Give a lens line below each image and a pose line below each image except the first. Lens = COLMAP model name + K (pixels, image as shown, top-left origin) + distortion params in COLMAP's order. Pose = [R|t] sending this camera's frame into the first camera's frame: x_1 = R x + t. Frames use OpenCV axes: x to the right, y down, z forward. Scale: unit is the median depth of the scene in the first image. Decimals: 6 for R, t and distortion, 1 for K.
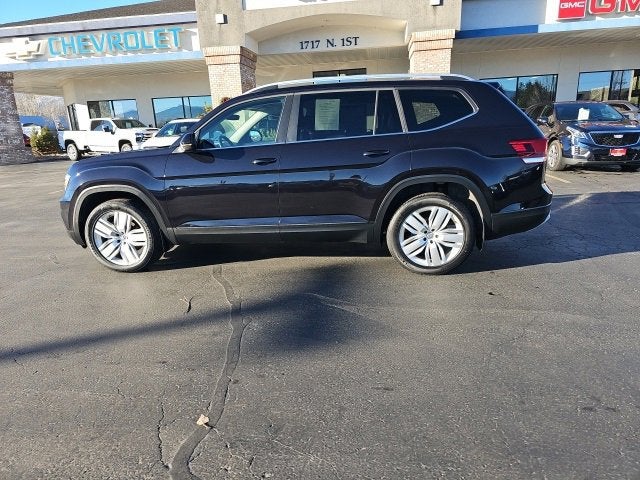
lens RADIAL K [[417.1, 0, 312.5], [0, 417.1, 247.0], [0, 0, 1]] dist [0.055488, -0.044920]
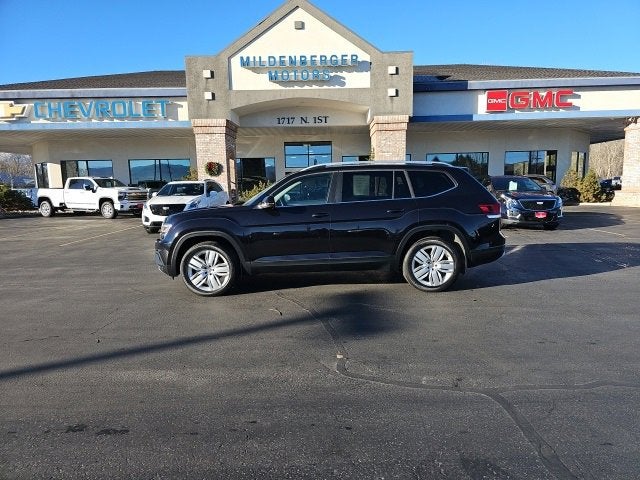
lens RADIAL K [[417.1, 0, 324.4], [0, 417.1, 246.8], [0, 0, 1]] dist [0.055488, -0.044920]
pose [[0.989839, 0.002312, 0.142176, -0.075728], [0.017824, 0.989965, -0.140185, 0.026796], [-0.141073, 0.141294, 0.979864, -0.101668]]
